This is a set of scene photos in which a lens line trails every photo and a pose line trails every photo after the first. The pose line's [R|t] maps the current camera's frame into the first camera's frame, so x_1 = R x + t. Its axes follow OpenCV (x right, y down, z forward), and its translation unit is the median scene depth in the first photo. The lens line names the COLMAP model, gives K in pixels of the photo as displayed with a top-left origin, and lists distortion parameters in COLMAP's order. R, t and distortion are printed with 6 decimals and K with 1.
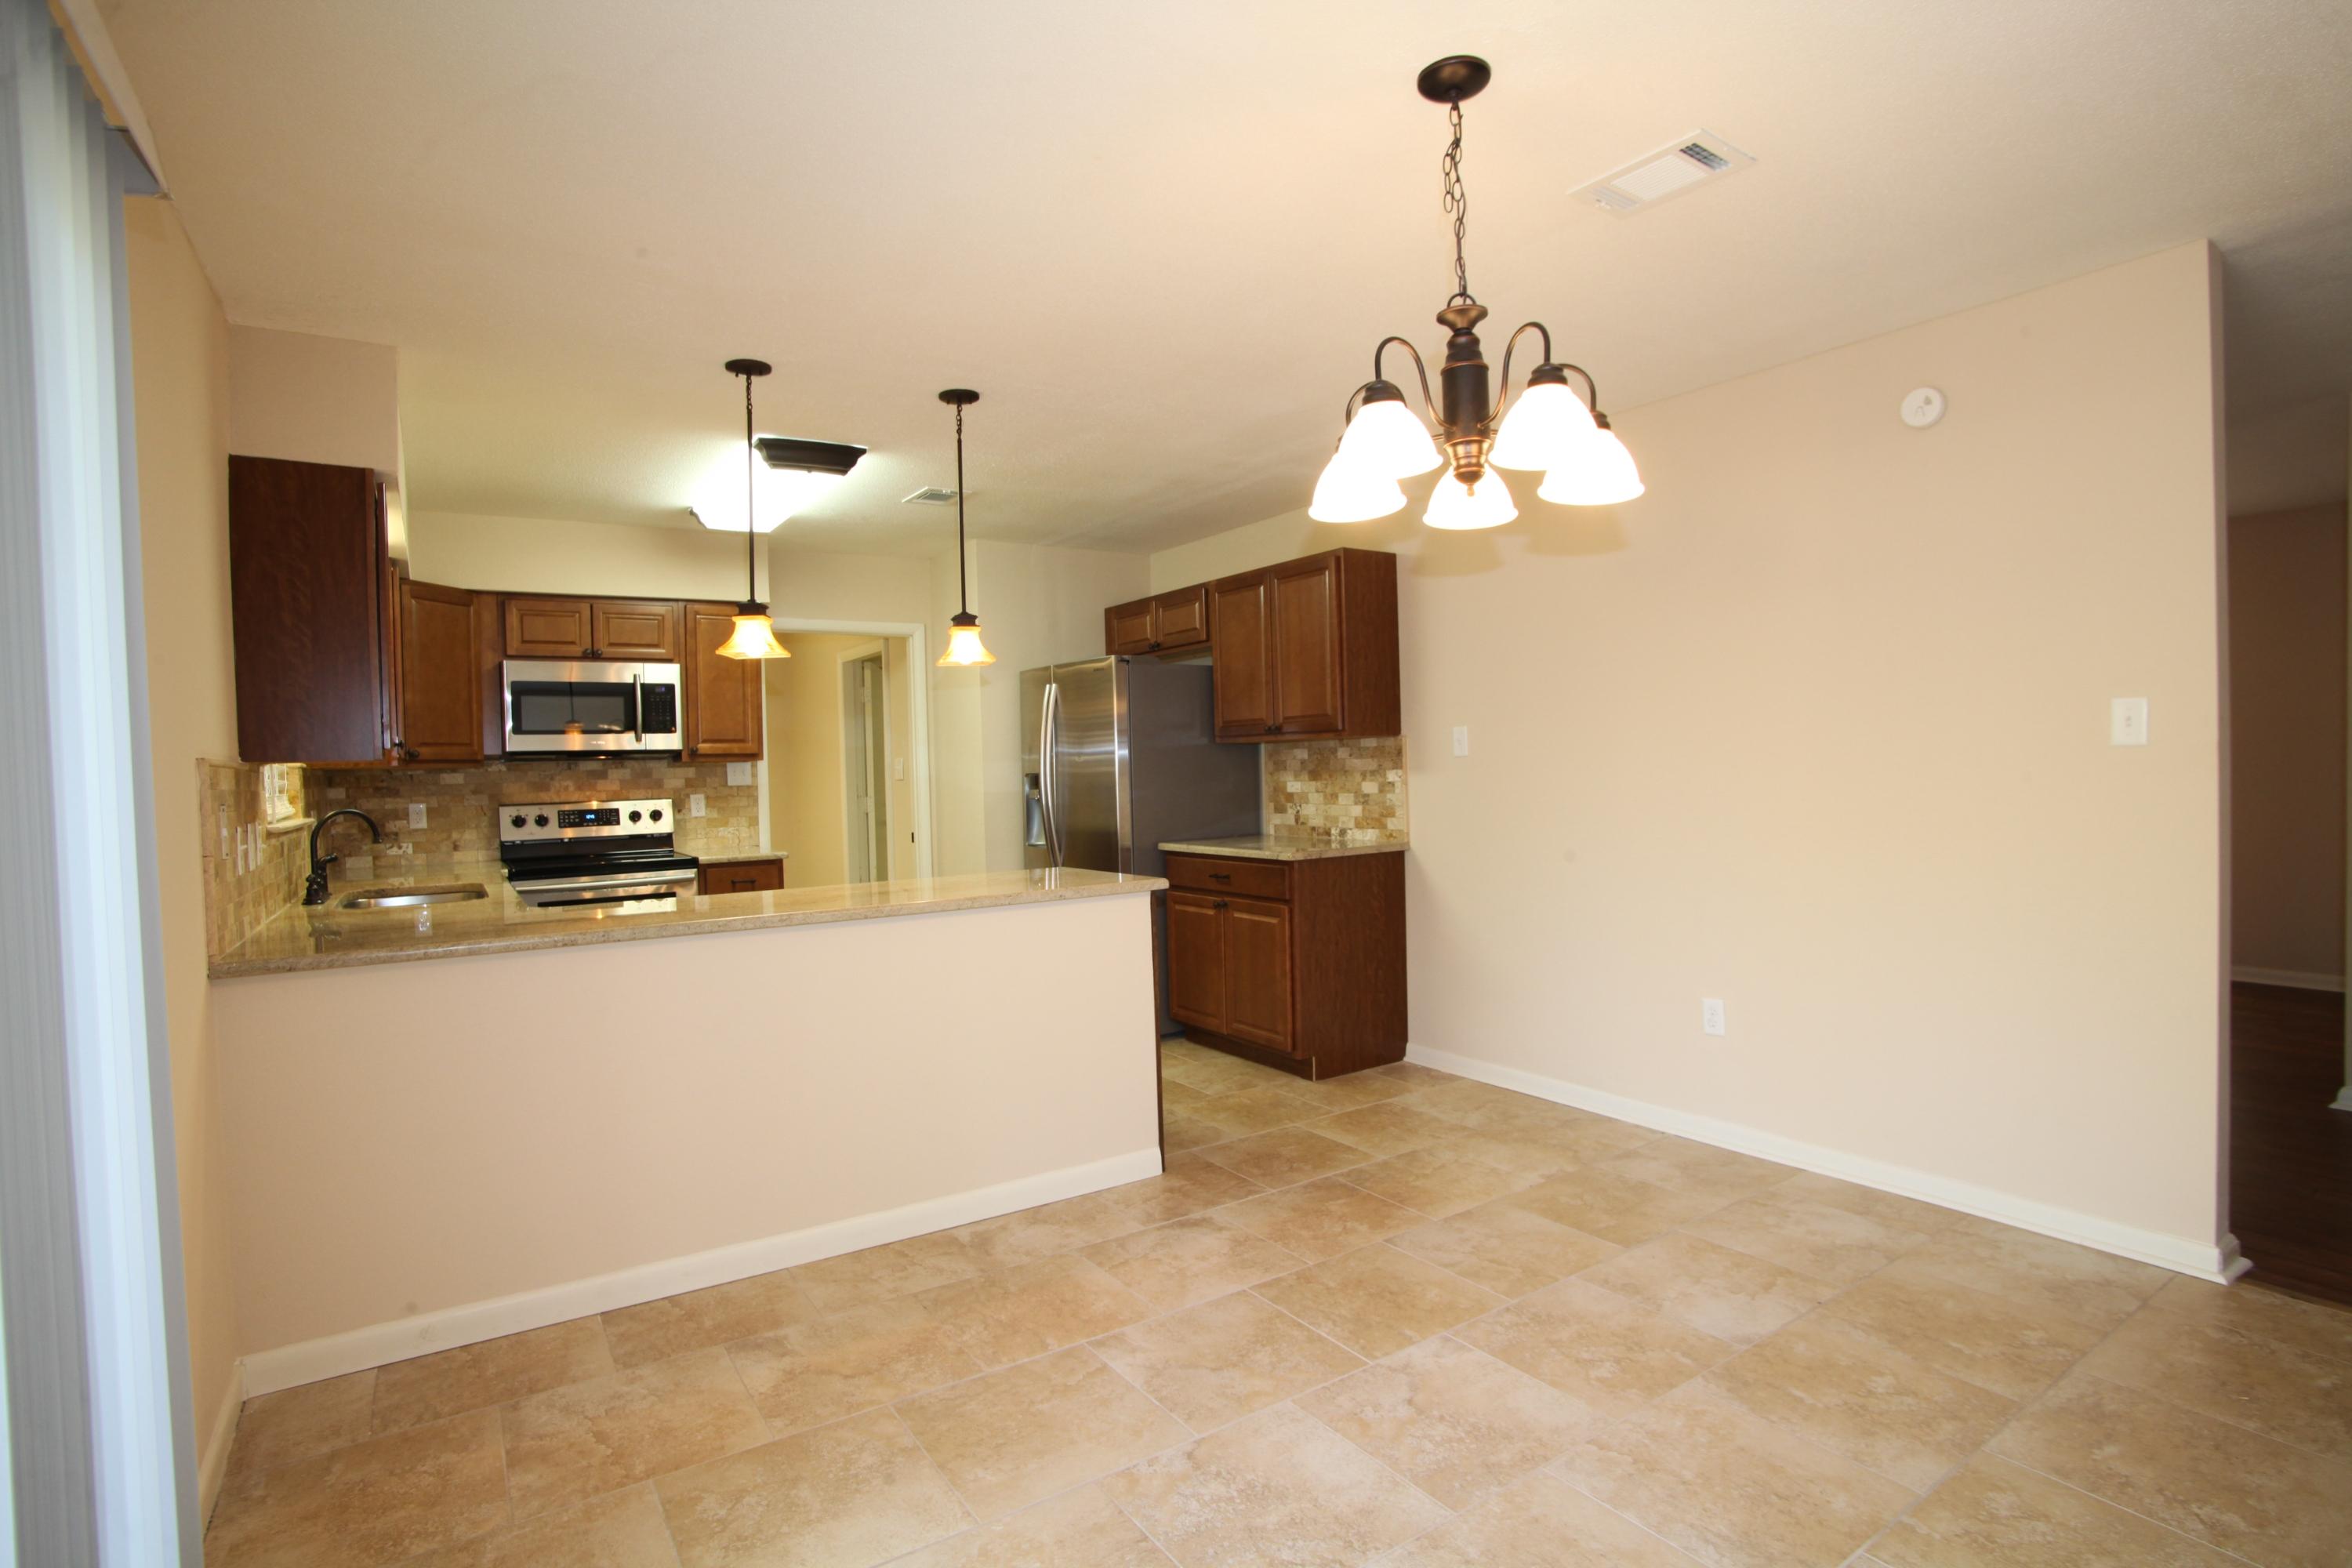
lens RADIAL K [[1152.2, 0, 1164.5], [0, 1152.2, 793.1], [0, 0, 1]] dist [-0.086904, 0.037046]
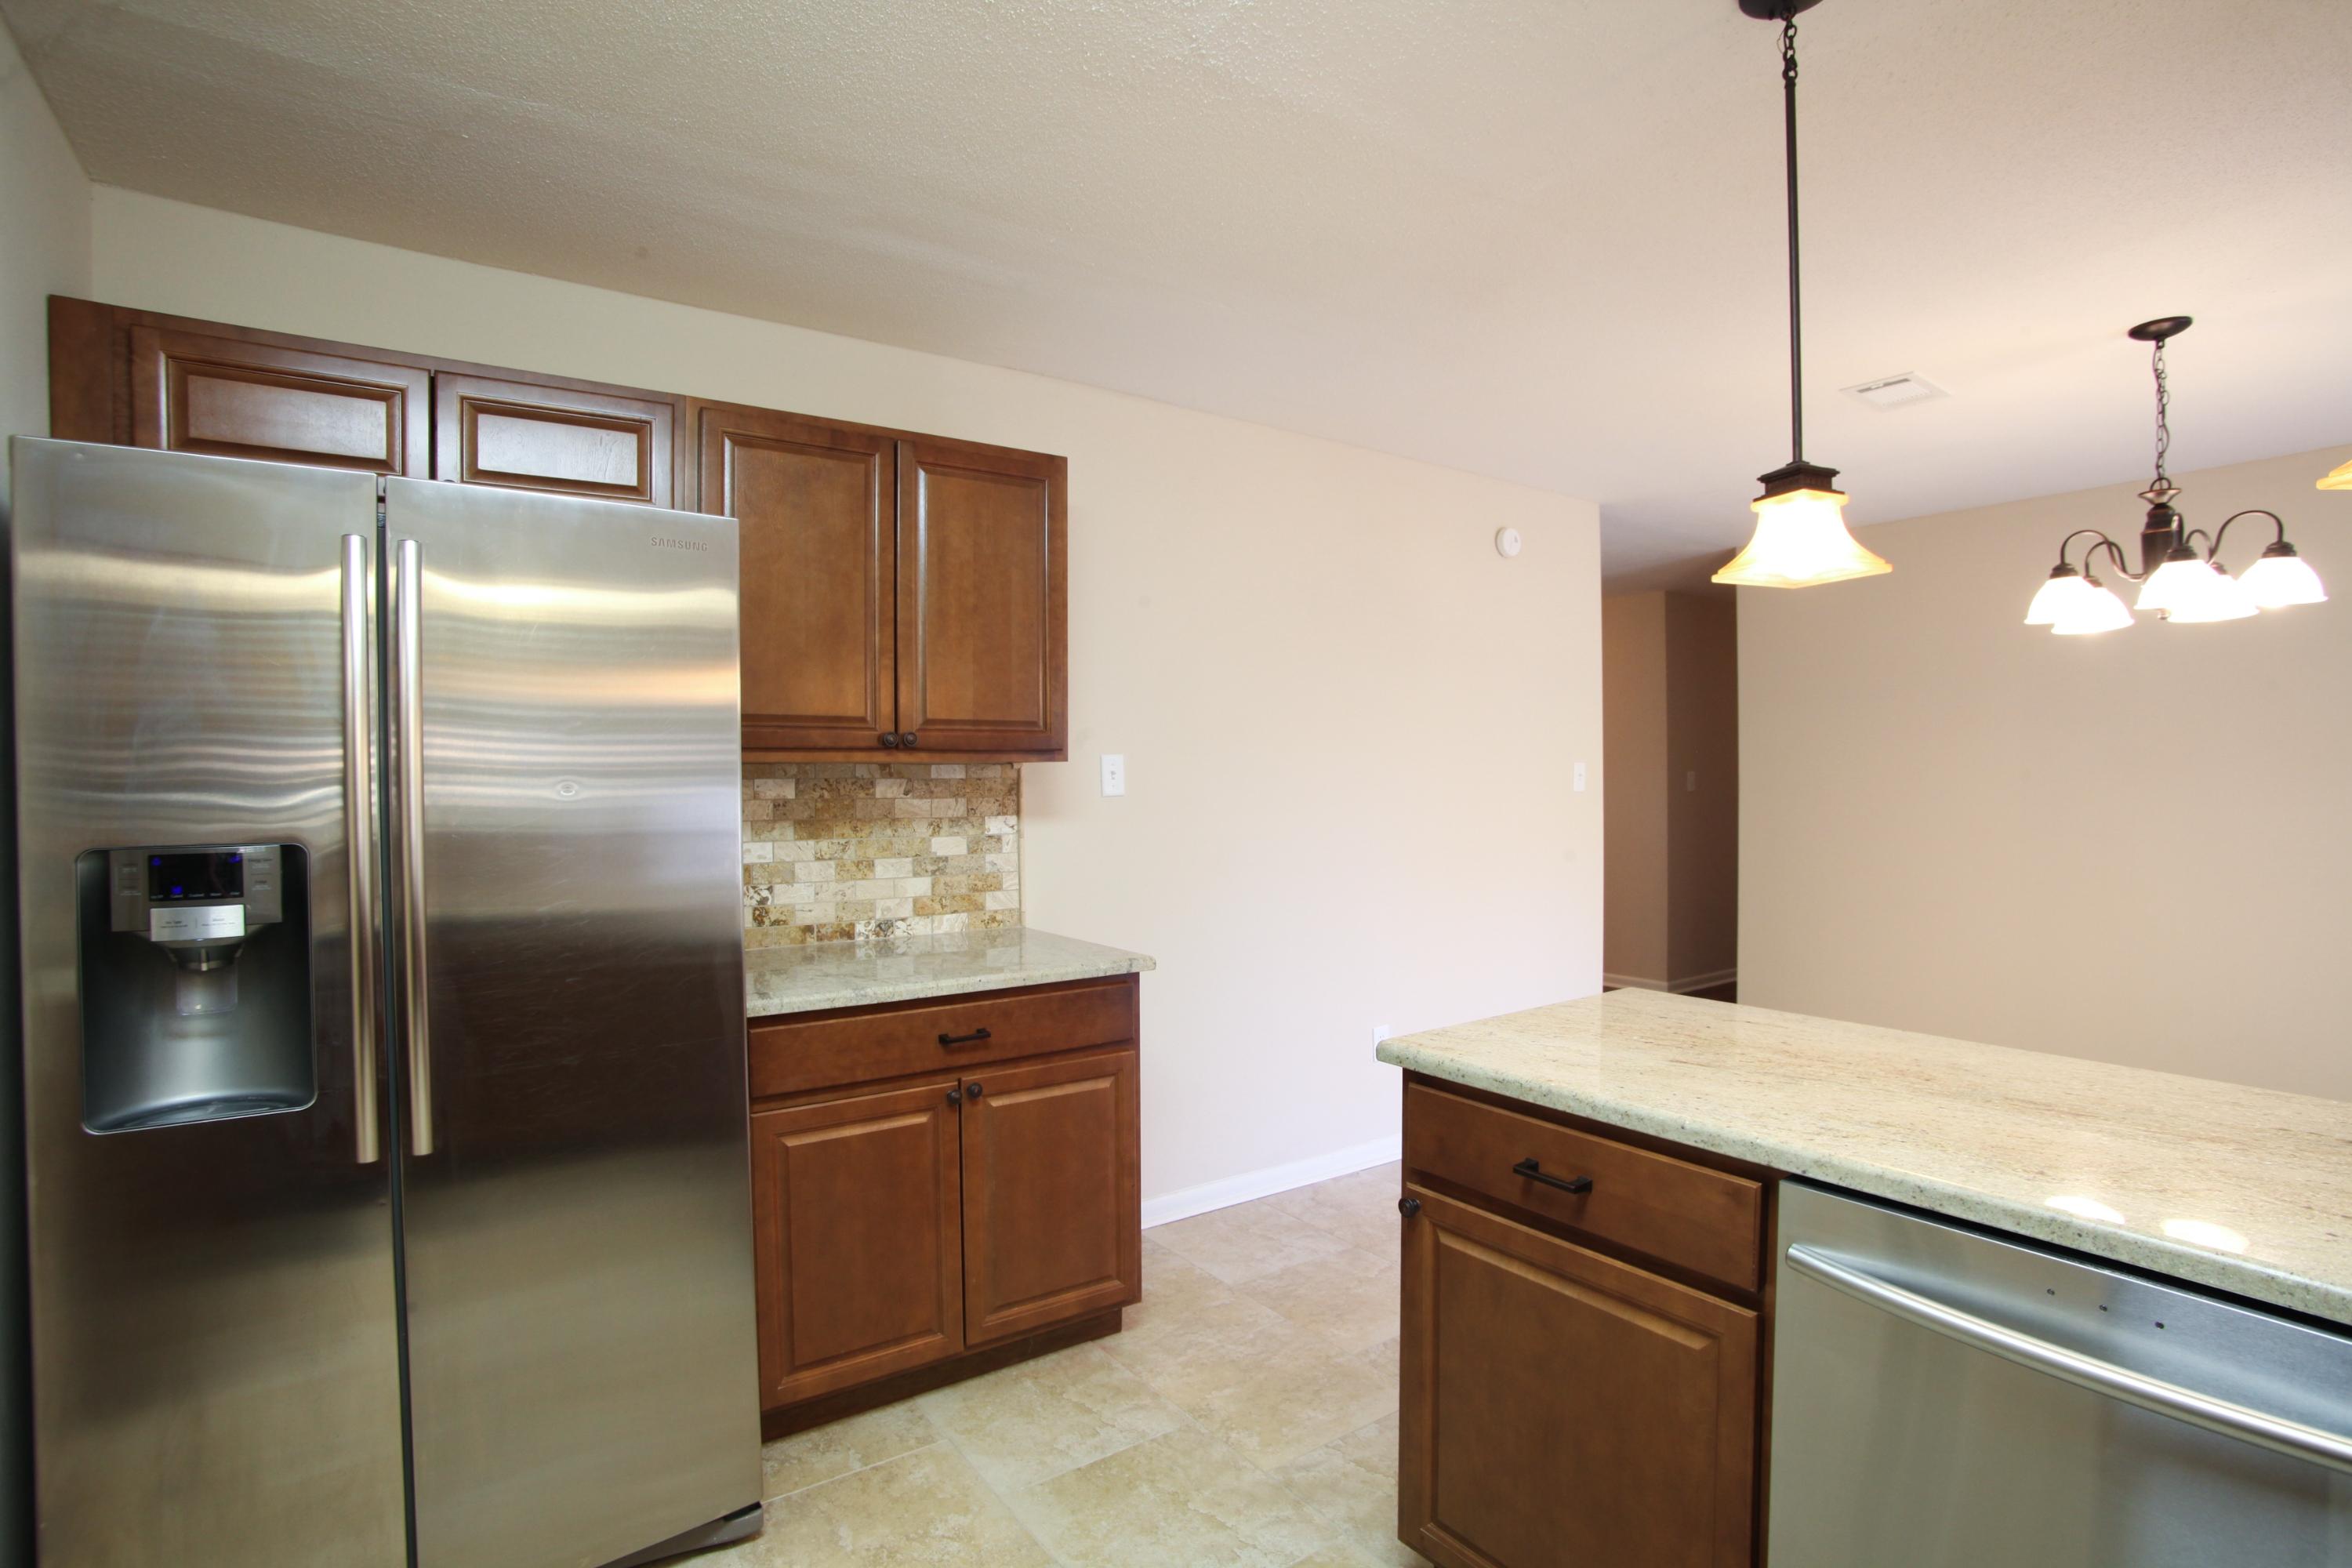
lens RADIAL K [[1152.2, 0, 1164.5], [0, 1152.2, 793.1], [0, 0, 1]] dist [-0.086904, 0.037046]
pose [[-0.026338, 0.011781, 0.999584, -0.488065], [0.030874, 0.999463, -0.010966, -0.025551], [-0.999176, 0.030573, -0.026688, 1.021292]]
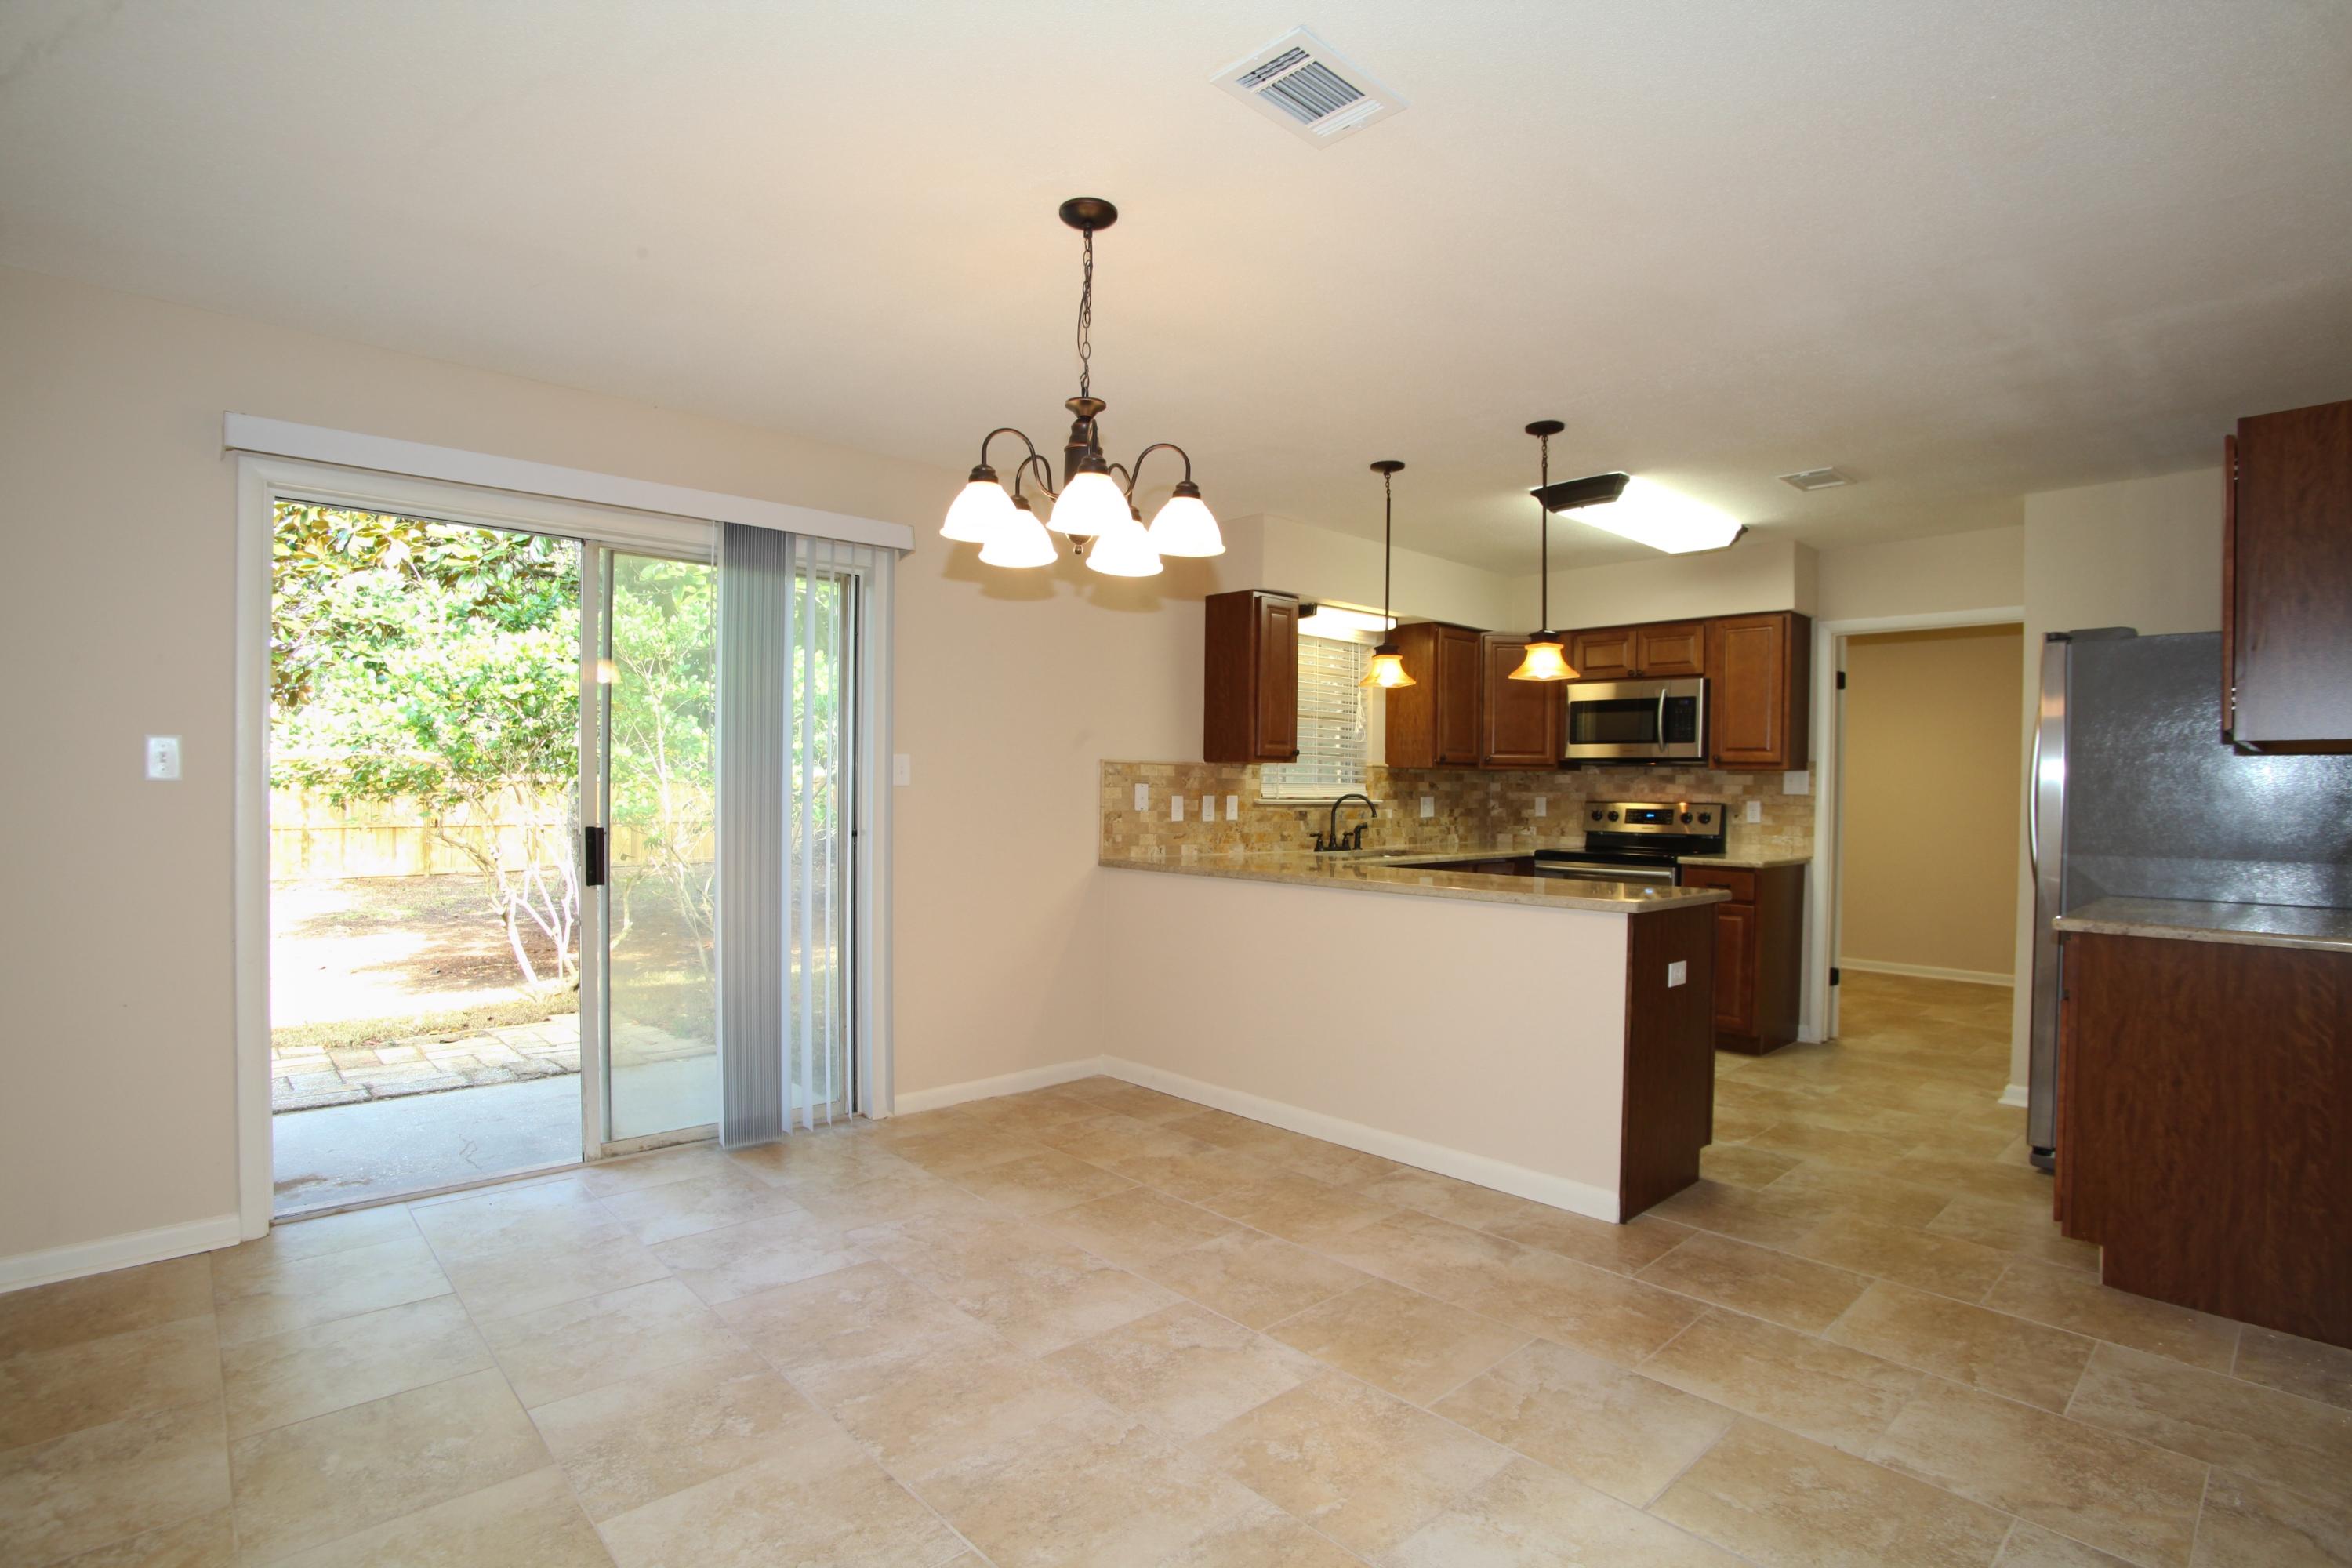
lens RADIAL K [[1152.2, 0, 1164.5], [0, 1152.2, 793.1], [0, 0, 1]] dist [-0.086904, 0.037046]
pose [[0.161524, 0.034875, -0.986252, 0.662171], [-0.040437, 0.998770, 0.028695, -0.018196], [0.986040, 0.035246, 0.162736, 0.392317]]
